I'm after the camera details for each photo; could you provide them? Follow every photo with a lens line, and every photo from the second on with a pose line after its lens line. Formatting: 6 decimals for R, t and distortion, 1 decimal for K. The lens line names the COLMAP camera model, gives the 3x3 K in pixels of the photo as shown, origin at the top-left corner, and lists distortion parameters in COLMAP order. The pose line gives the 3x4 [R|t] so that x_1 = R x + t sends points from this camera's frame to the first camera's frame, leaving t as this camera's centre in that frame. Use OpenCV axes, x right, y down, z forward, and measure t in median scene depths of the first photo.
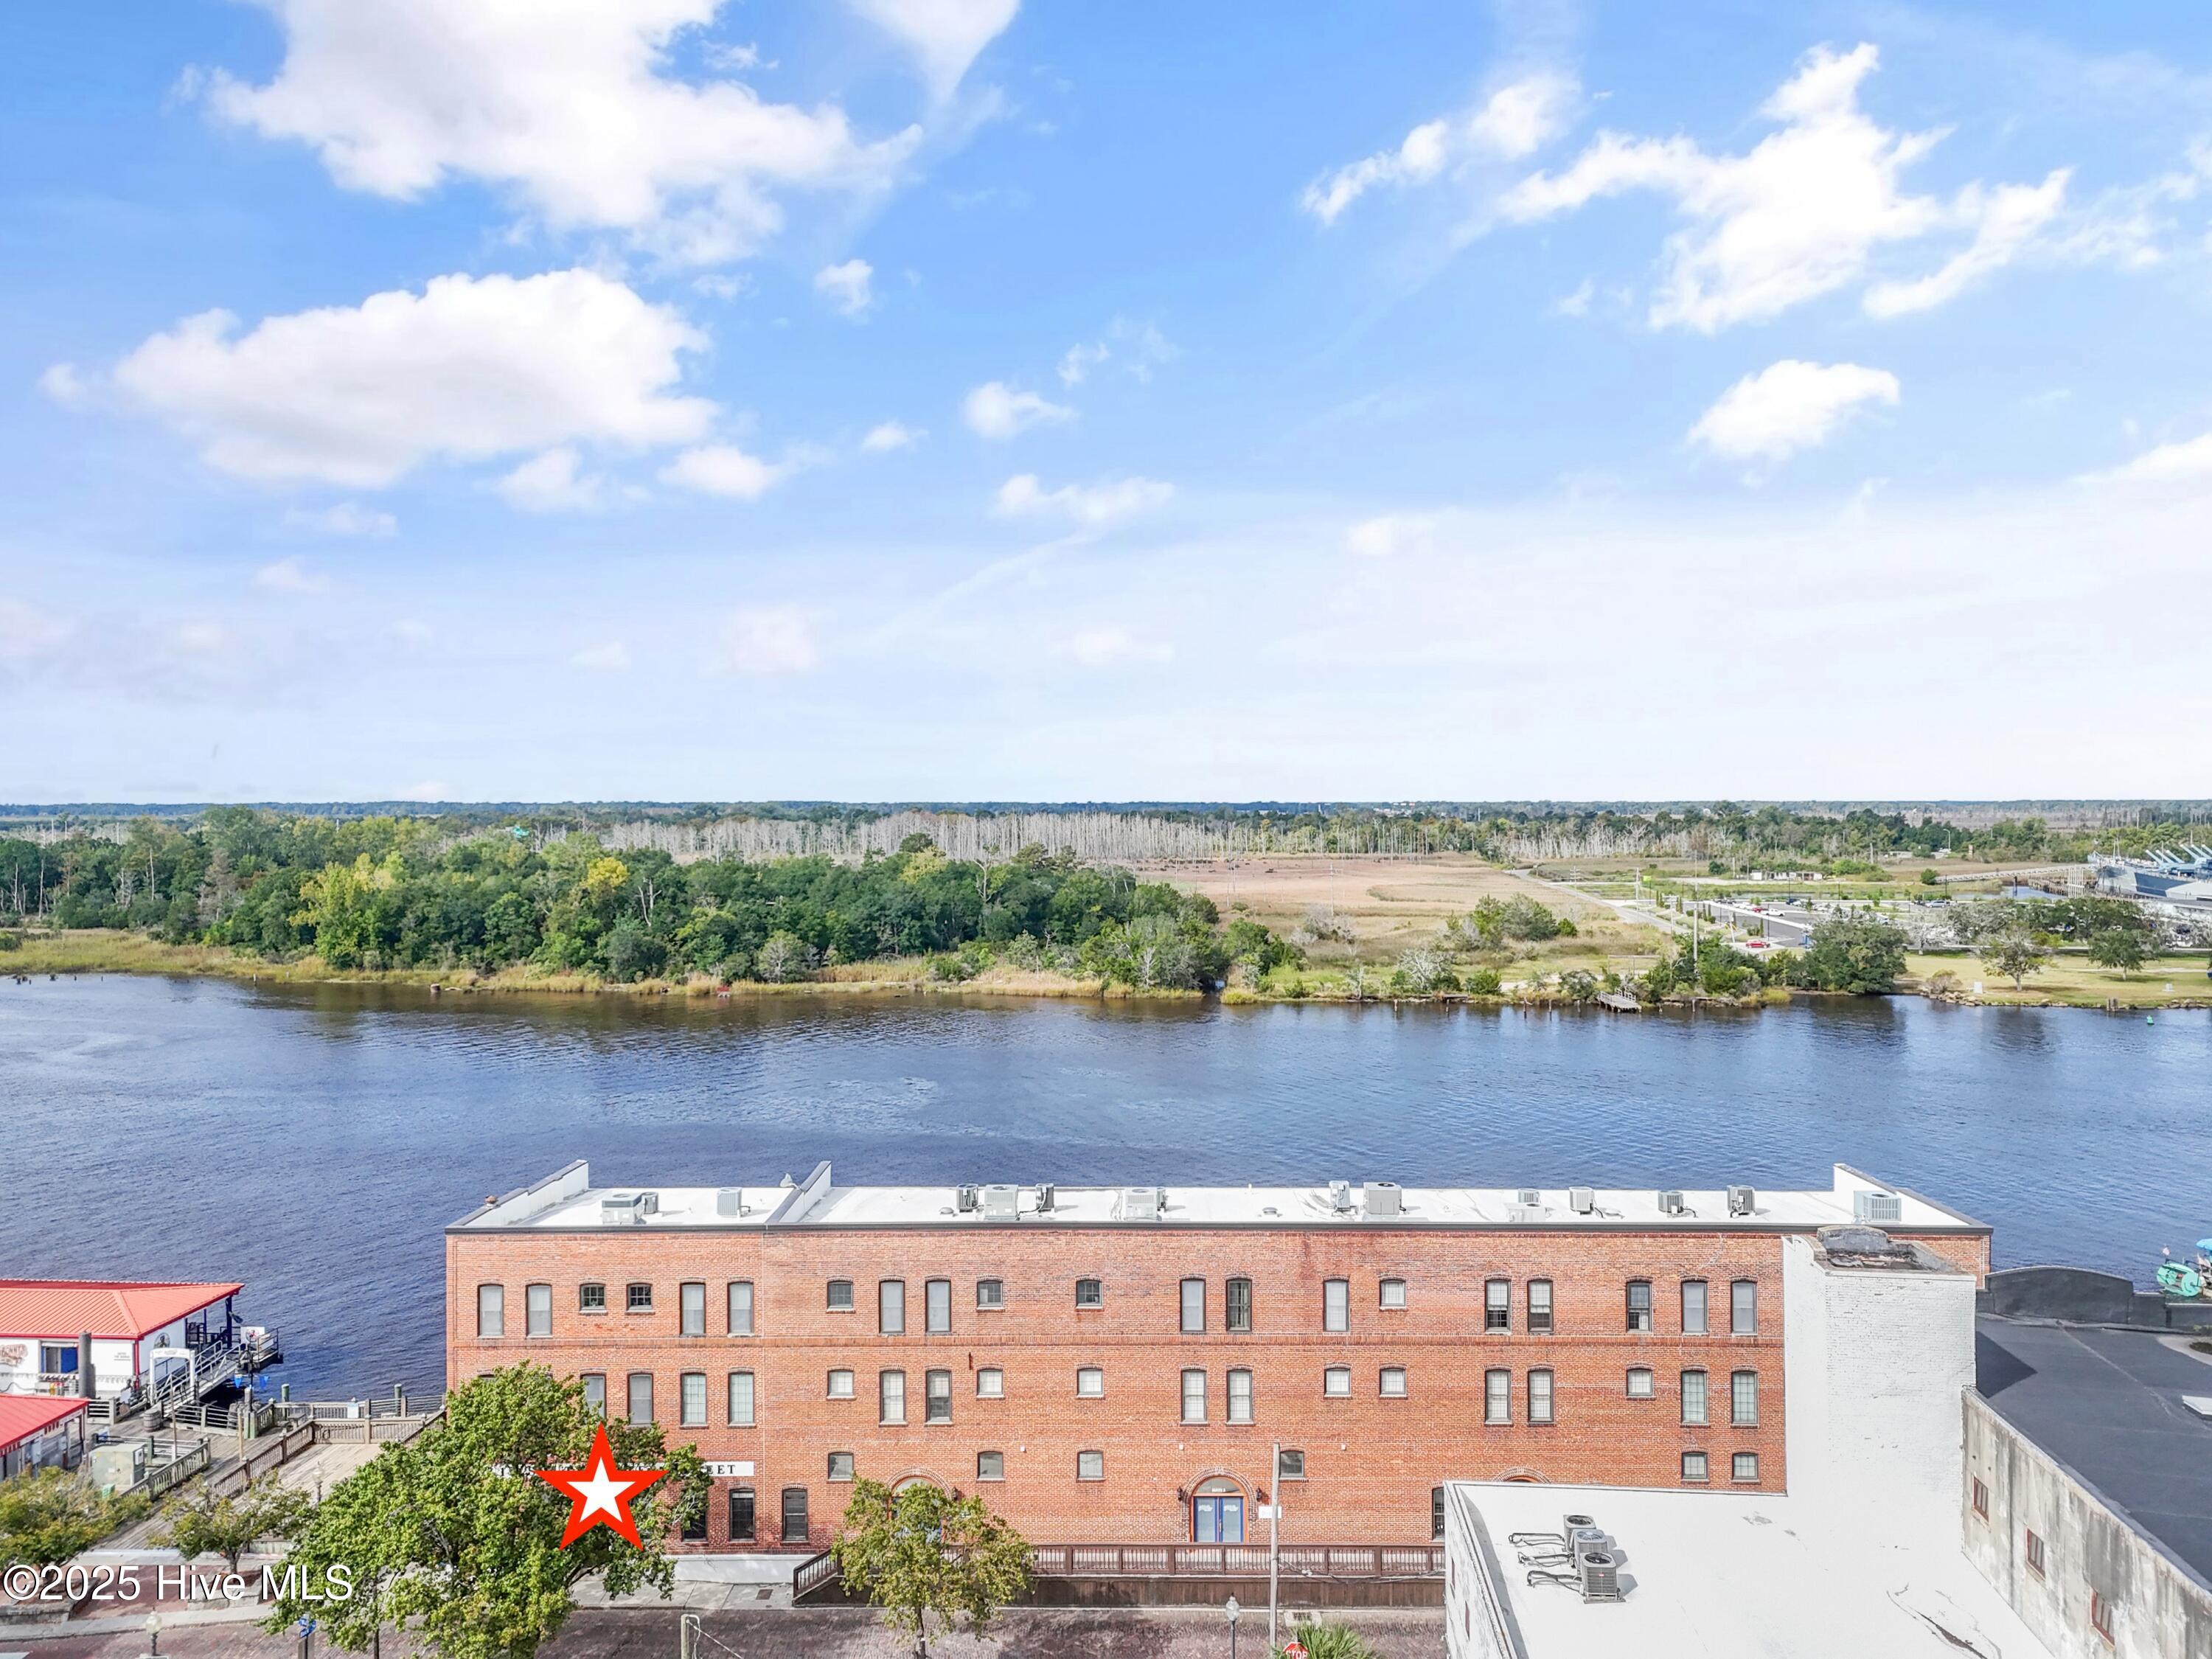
lens RADIAL K [[1616.2, 0, 1106.0], [0, 1616.2, 829.5], [0, 0, 1]] dist [0.099287, -0.109606]
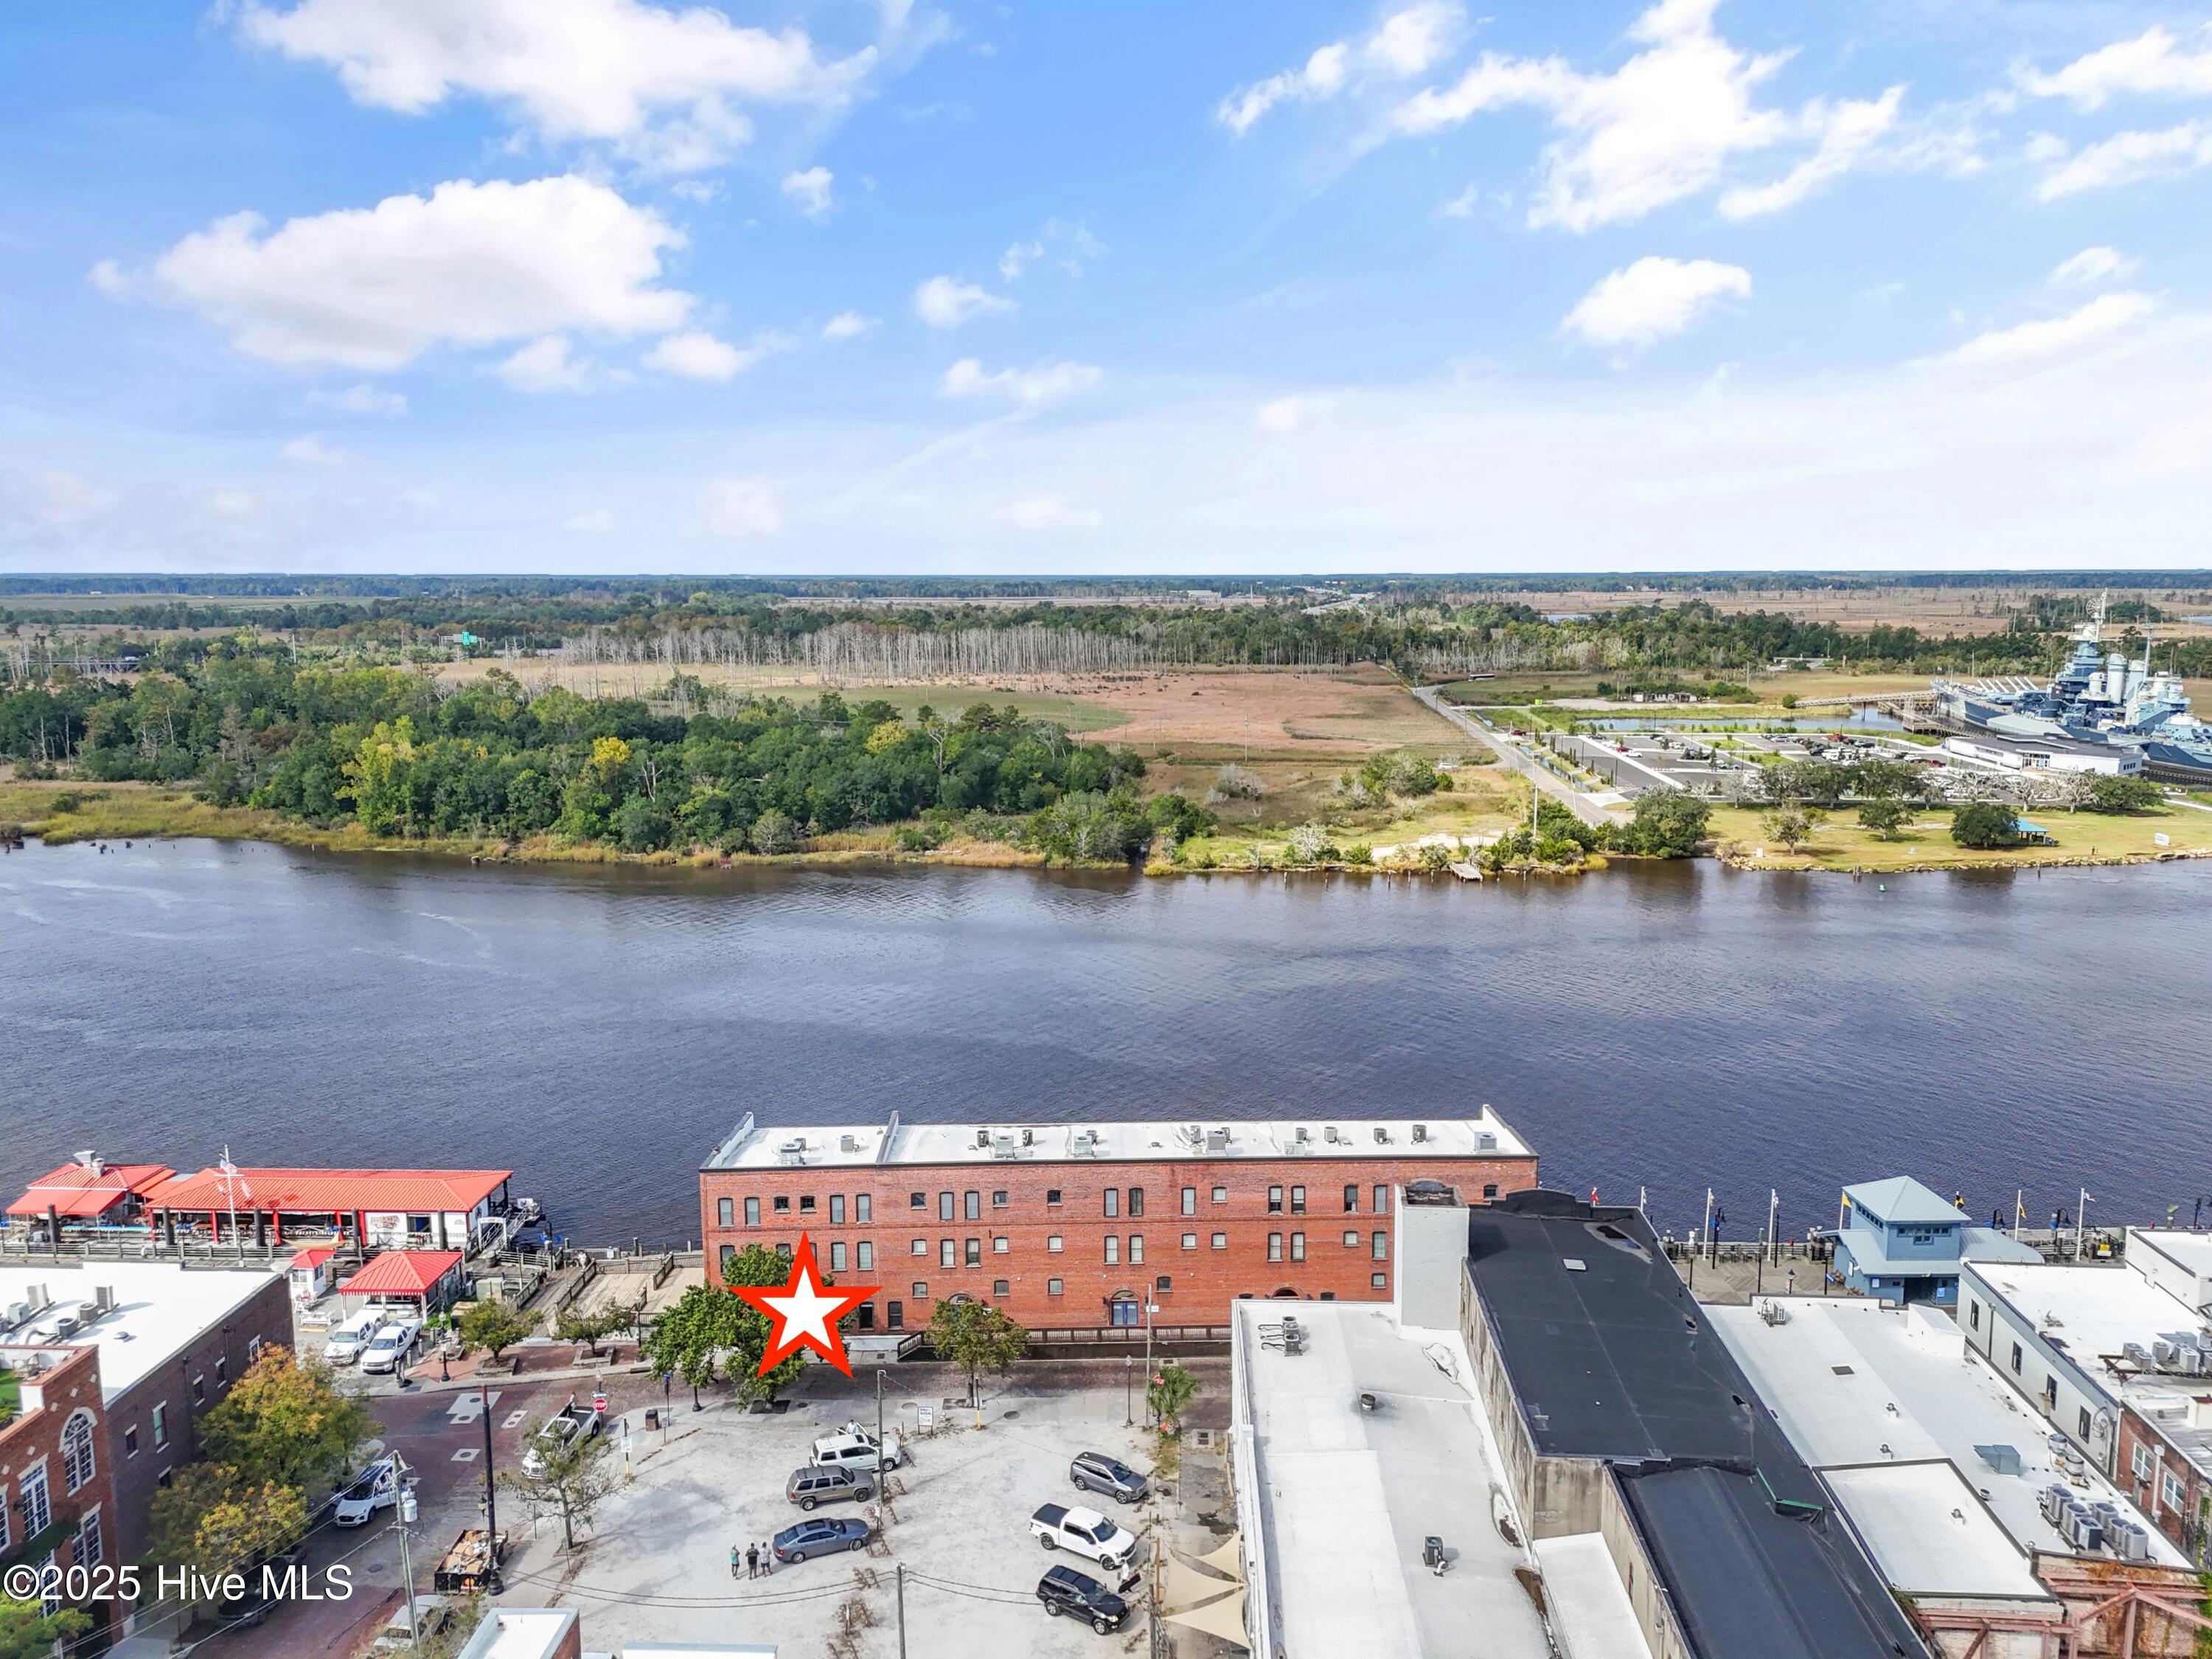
lens RADIAL K [[1616.2, 0, 1106.0], [0, 1616.2, 829.5], [0, 0, 1]] dist [0.099287, -0.109606]
pose [[0.999151, -0.007032, 0.040598, -0.005606], [0.001243, 0.990024, 0.140891, -0.089689], [-0.041184, -0.140721, 0.989192, -0.175989]]
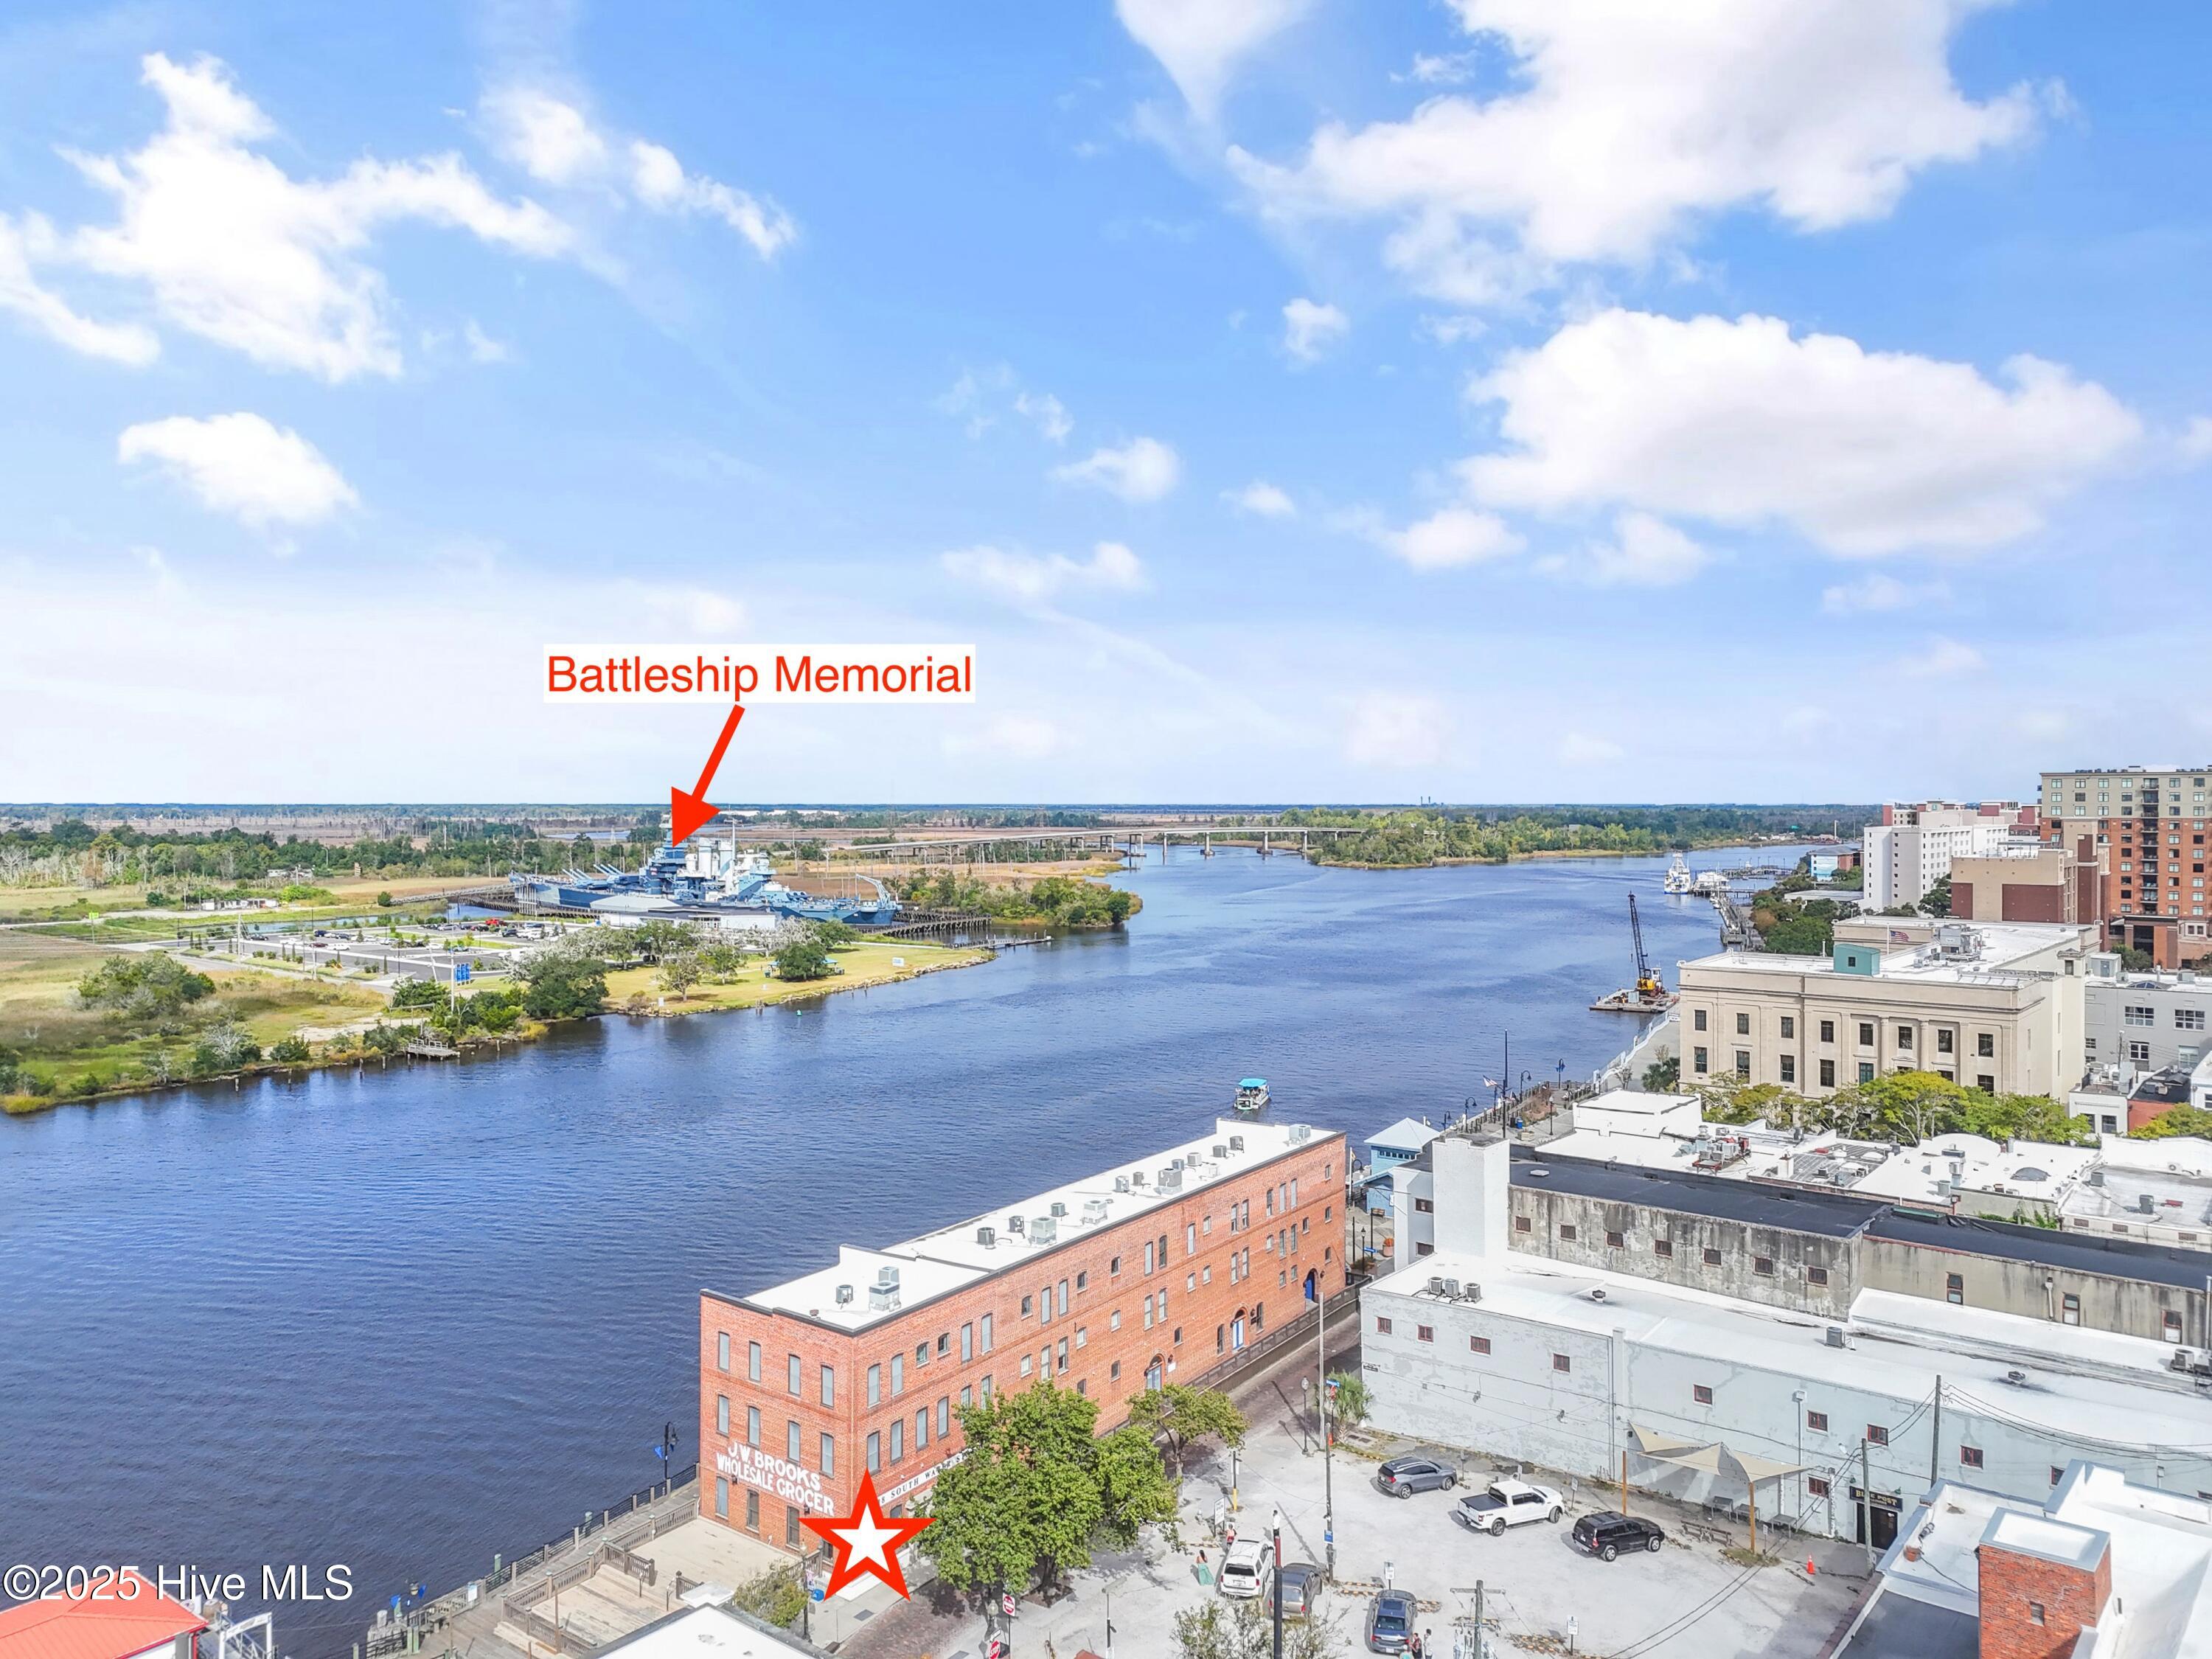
lens RADIAL K [[1616.2, 0, 1106.0], [0, 1616.2, 829.5], [0, 0, 1]] dist [0.099287, -0.109606]
pose [[0.542438, -0.013284, 0.839991, -0.325322], [0.013772, 0.999881, 0.006920, -0.039219], [-0.839983, 0.007815, 0.542557, 0.026966]]
